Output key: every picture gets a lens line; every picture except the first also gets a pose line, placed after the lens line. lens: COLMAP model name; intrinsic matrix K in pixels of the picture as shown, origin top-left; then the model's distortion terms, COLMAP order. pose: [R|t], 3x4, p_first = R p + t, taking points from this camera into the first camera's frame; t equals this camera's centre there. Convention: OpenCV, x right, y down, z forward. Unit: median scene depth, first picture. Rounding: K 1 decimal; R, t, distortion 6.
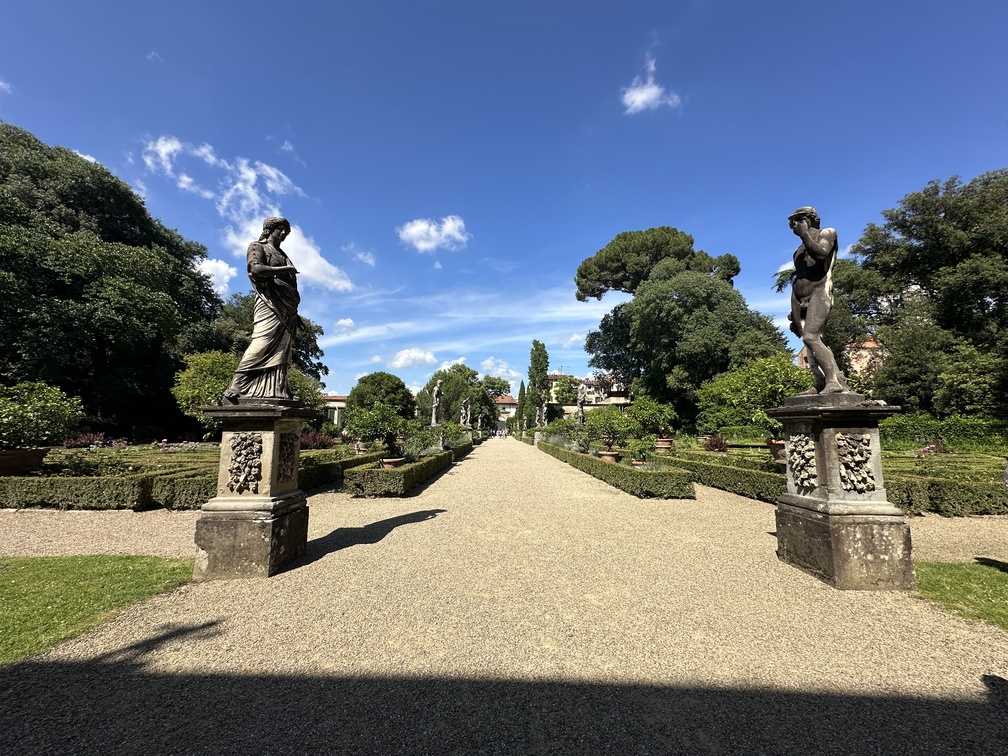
lens RADIAL K [[404.9, 0, 504.3], [0, 404.9, 377.6], [0, 0, 1]] dist [0.000003, 0.000026]
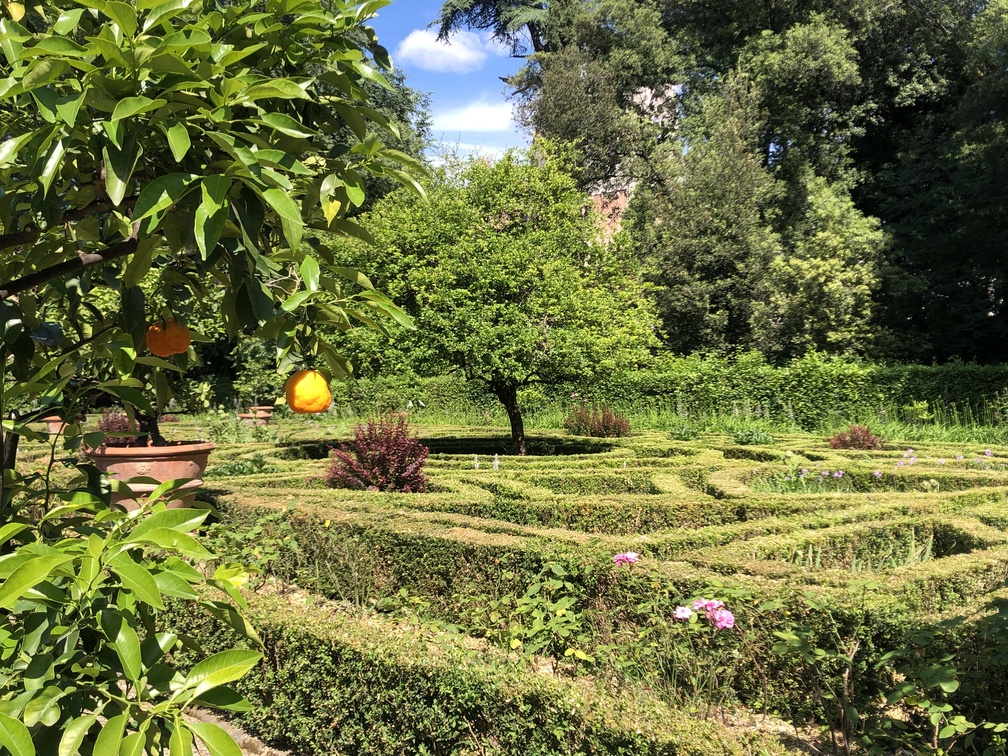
lens RADIAL K [[1026.9, 0, 504.2], [0, 1026.9, 378.3], [0, 0, 1]] dist [0.002369, 0.000000]
pose [[0.748408, 0.002310, 0.663235, 0.119590], [-0.078975, 0.993190, 0.085657, 0.042544], [-0.658520, -0.116485, 0.743493, 0.334878]]
